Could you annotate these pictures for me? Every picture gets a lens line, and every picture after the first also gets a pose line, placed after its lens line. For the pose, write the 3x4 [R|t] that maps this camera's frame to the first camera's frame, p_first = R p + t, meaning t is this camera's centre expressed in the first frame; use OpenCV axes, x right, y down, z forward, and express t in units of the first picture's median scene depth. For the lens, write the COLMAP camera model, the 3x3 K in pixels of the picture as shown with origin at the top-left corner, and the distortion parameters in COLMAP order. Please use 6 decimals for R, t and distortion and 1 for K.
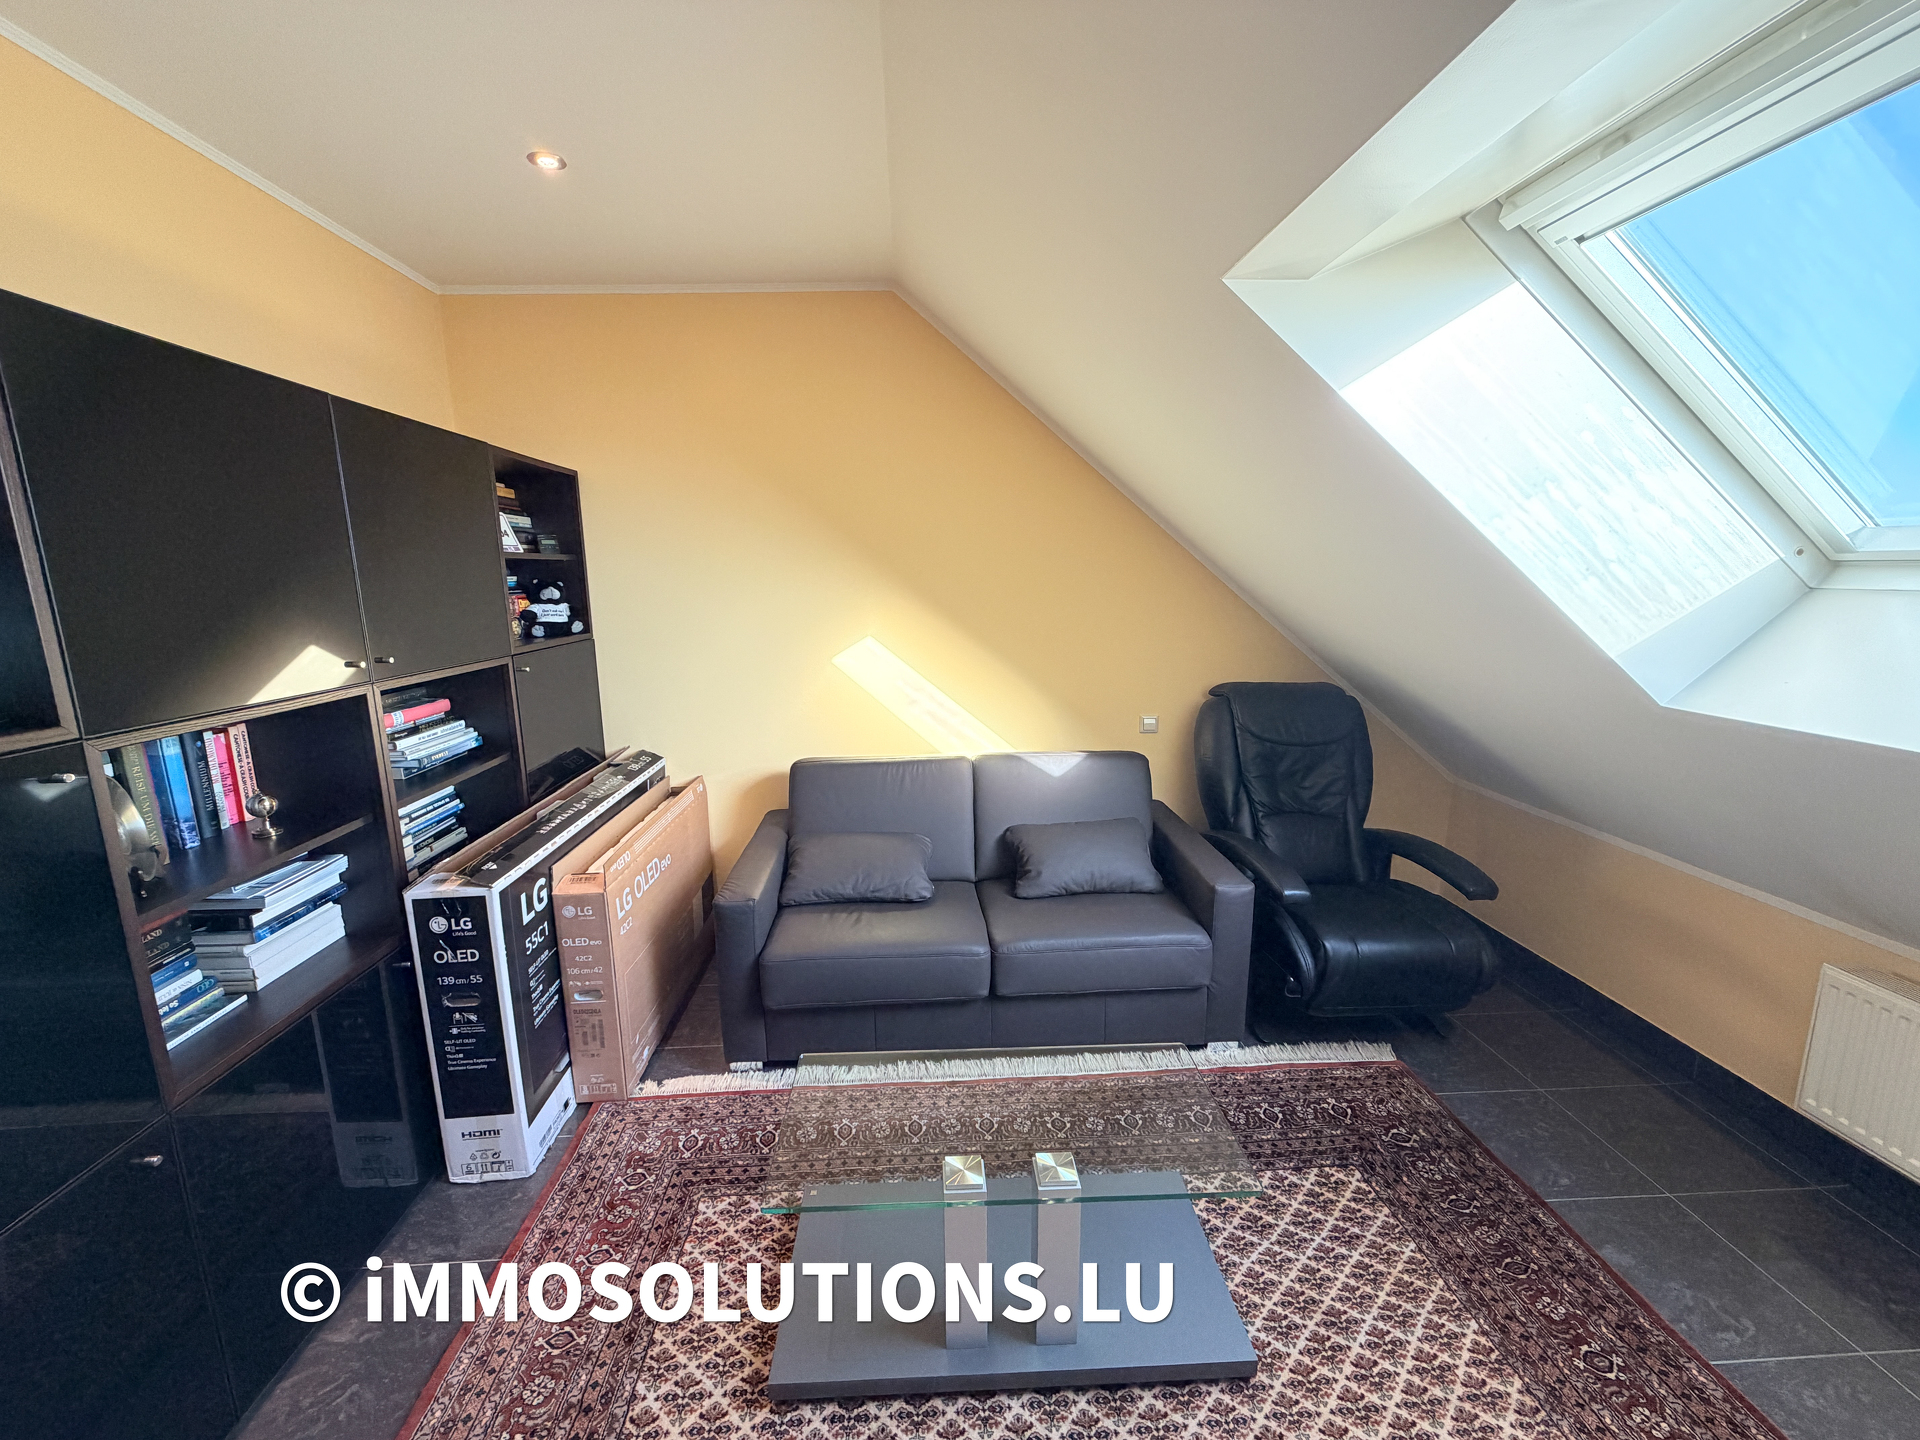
lens RADIAL K [[768.1, 0, 960.3], [0, 768.1, 719.0], [0, 0, 1]] dist [0.000983, -0.000485]
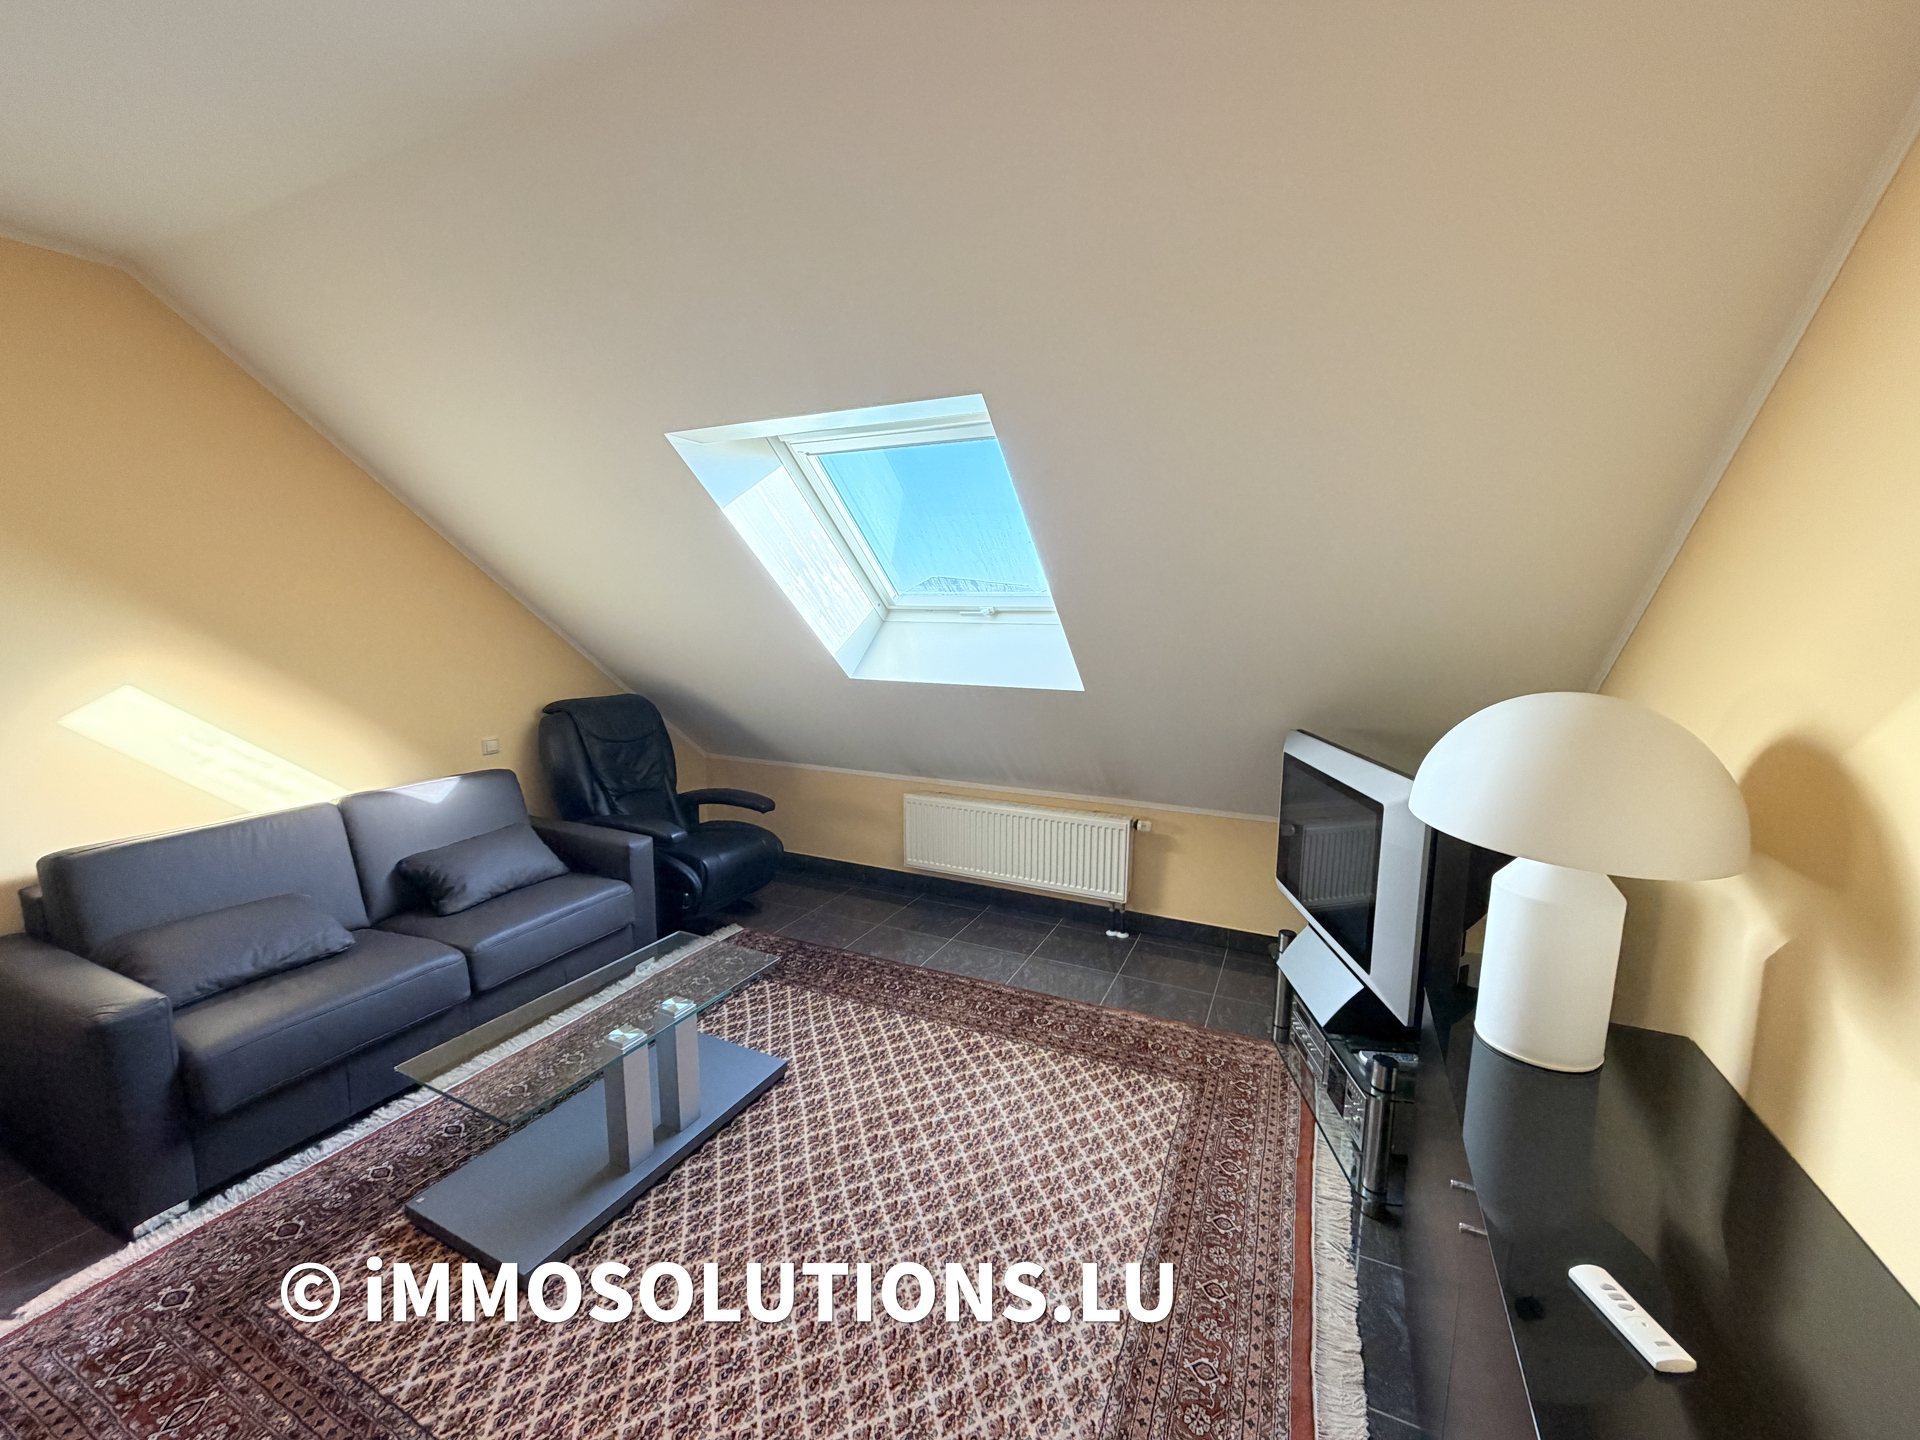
lens RADIAL K [[768.1, 0, 958.0], [0, 768.1, 718.8], [0, 0, 1]] dist [0.000983, -0.000485]
pose [[0.481795, -0.114502, 0.868771, -0.522841], [0.152062, 0.987309, 0.045796, 0.027141], [-0.862989, 0.110043, 0.493092, -0.173569]]
